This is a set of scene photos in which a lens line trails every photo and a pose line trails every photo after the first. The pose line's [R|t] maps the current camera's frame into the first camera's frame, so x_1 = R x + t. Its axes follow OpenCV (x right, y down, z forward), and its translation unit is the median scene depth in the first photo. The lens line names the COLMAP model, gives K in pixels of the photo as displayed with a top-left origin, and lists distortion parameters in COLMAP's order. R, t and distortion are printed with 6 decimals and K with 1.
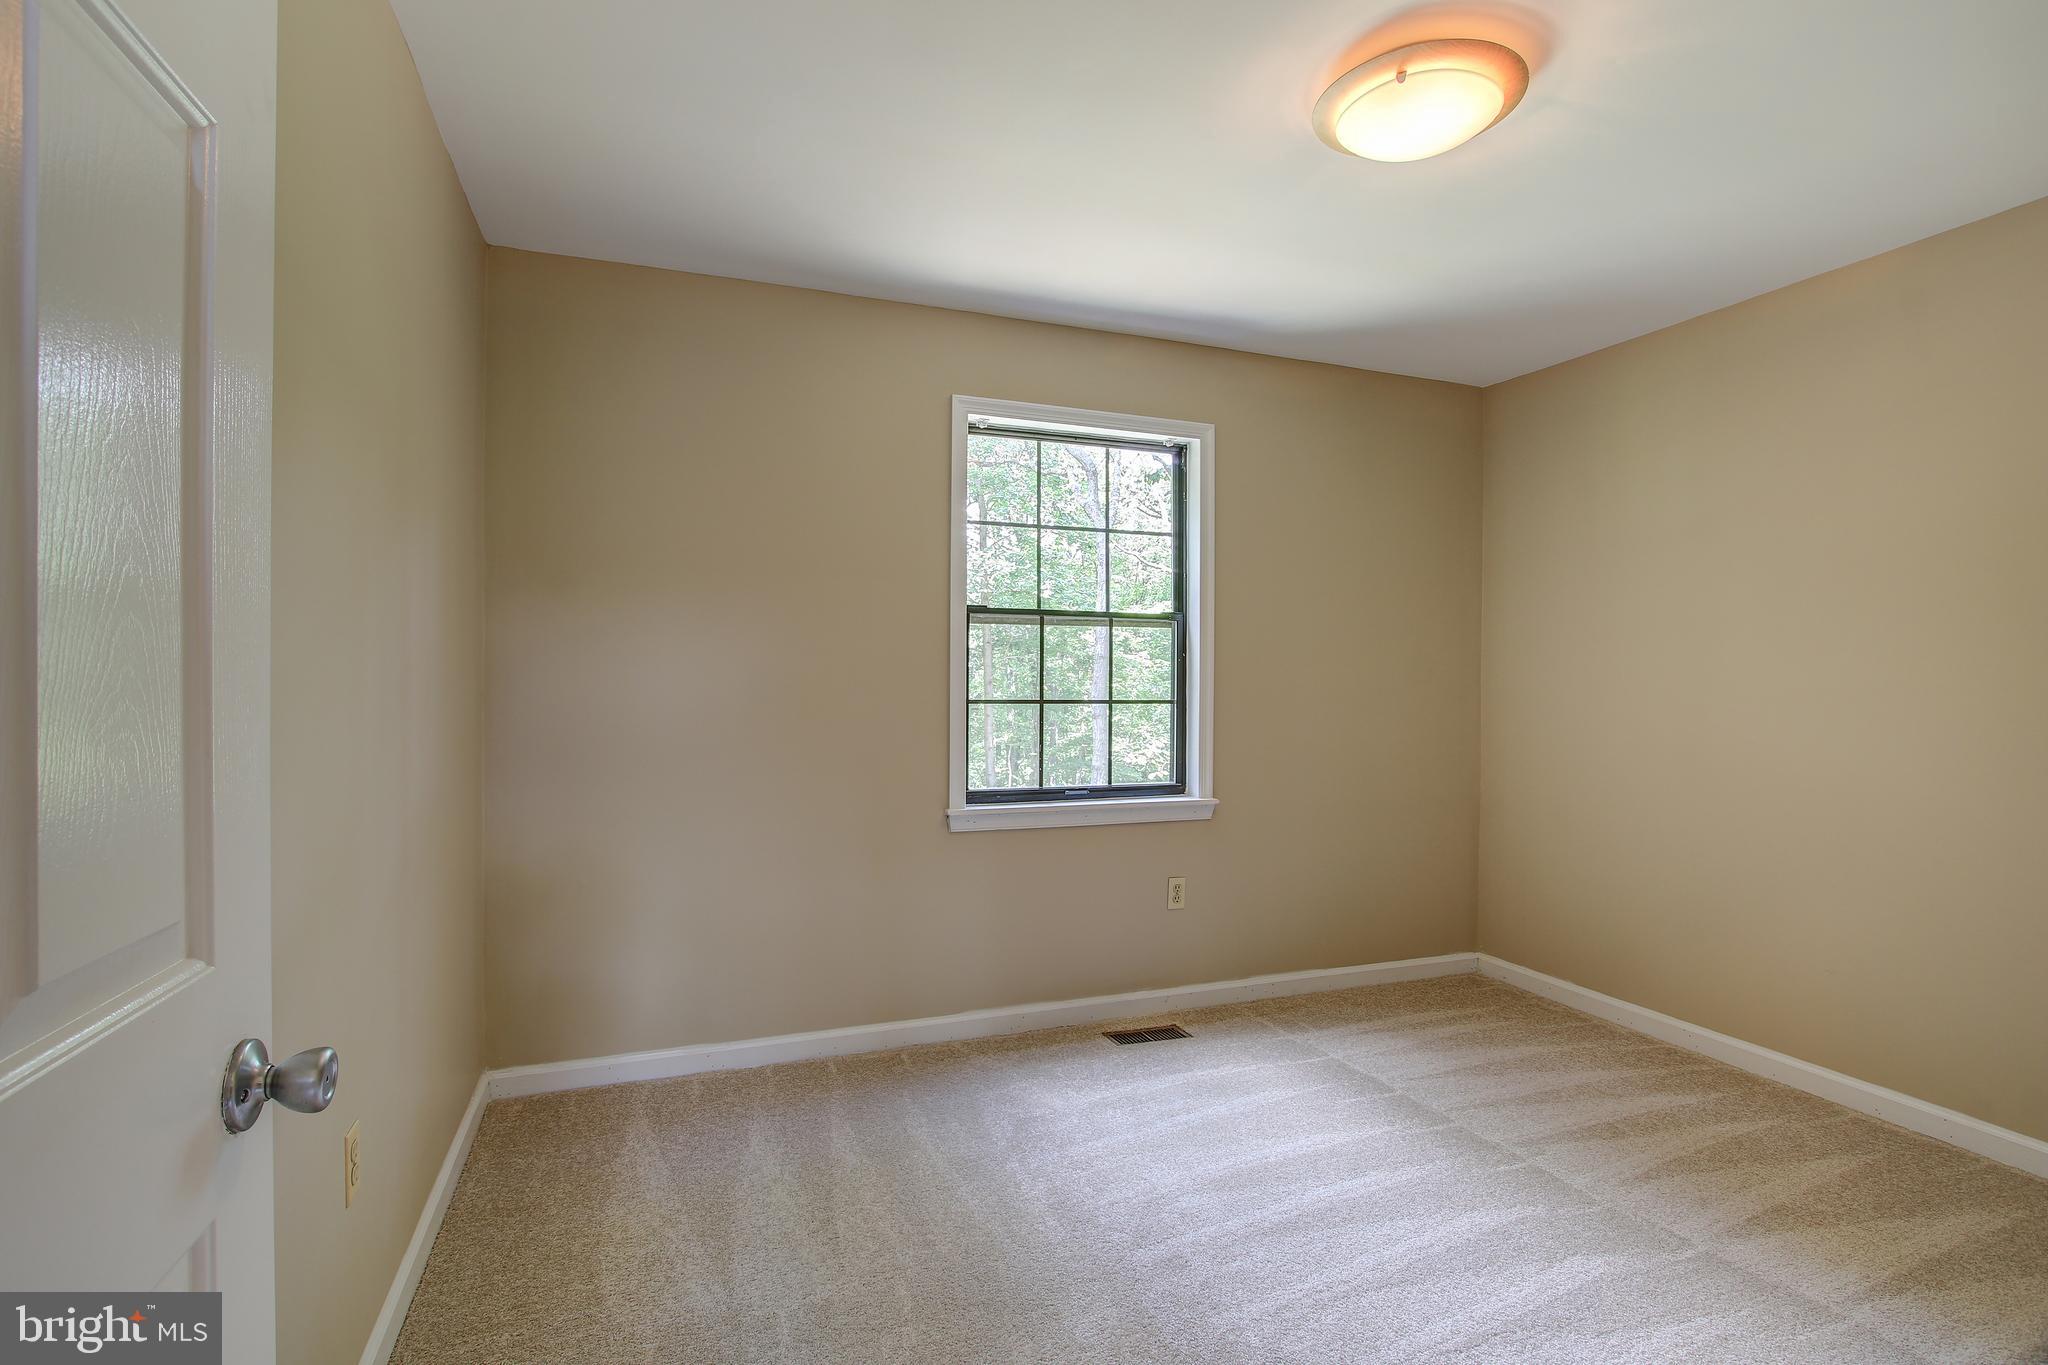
lens RADIAL K [[963.2, 0, 1015.9], [0, 963.2, 702.4], [0, 0, 1]] dist [-0.021107, 0.000388]
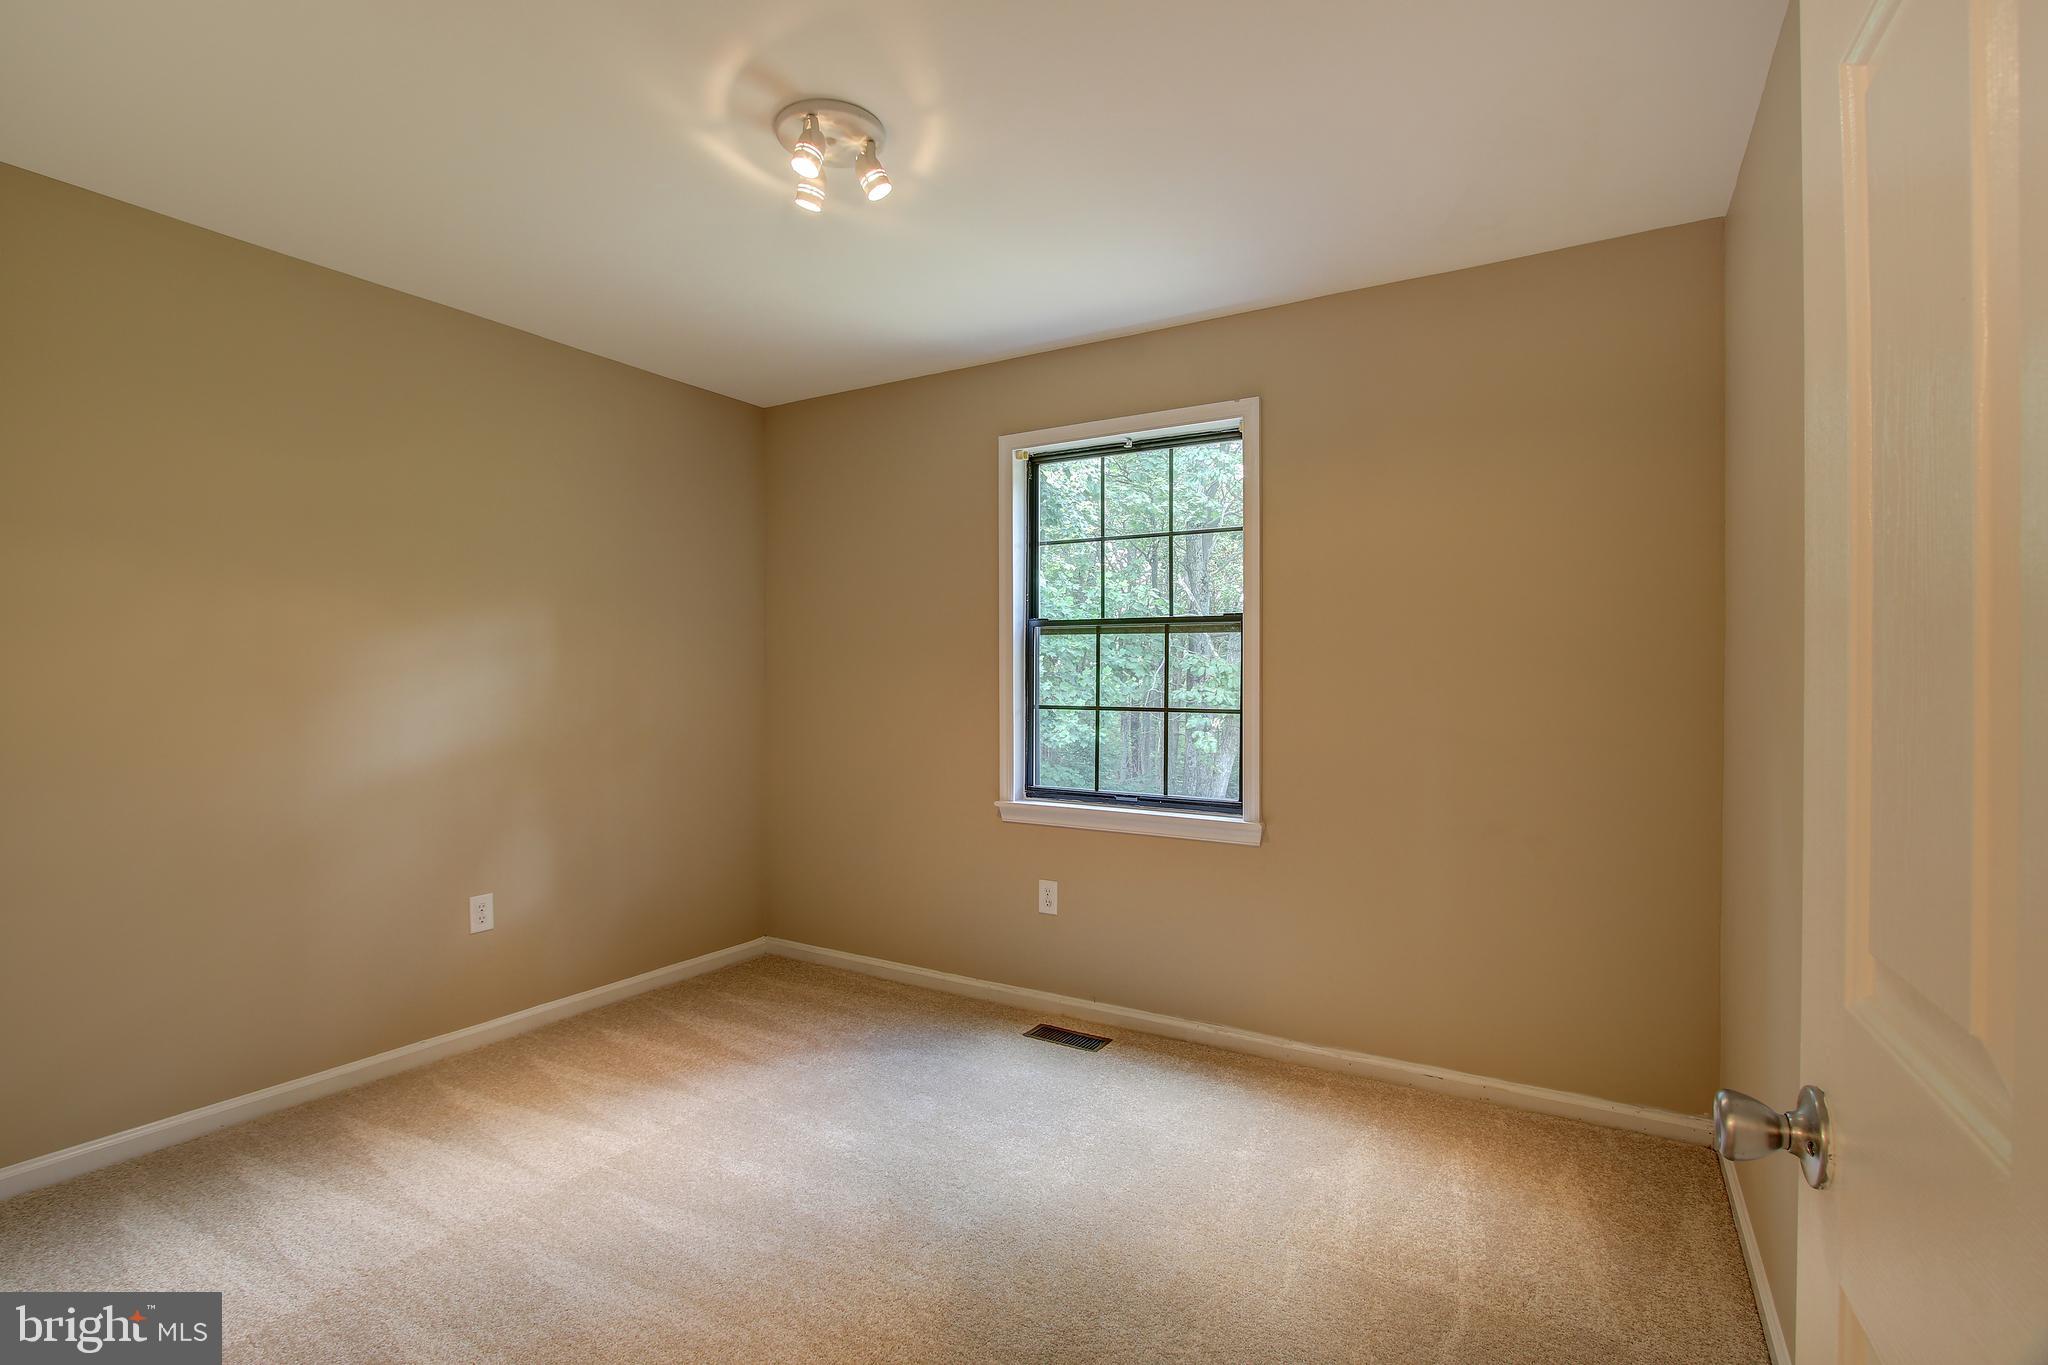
lens RADIAL K [[954.2, 0, 1024.9], [0, 954.2, 705.4], [0, 0, 1]] dist [-0.021774, 0.000202]
pose [[0.623534, 0.016647, -0.781619, 0.763516], [-0.026642, 0.999645, 0.000037, -0.001889], [0.781342, 0.020801, 0.623756, 0.291996]]
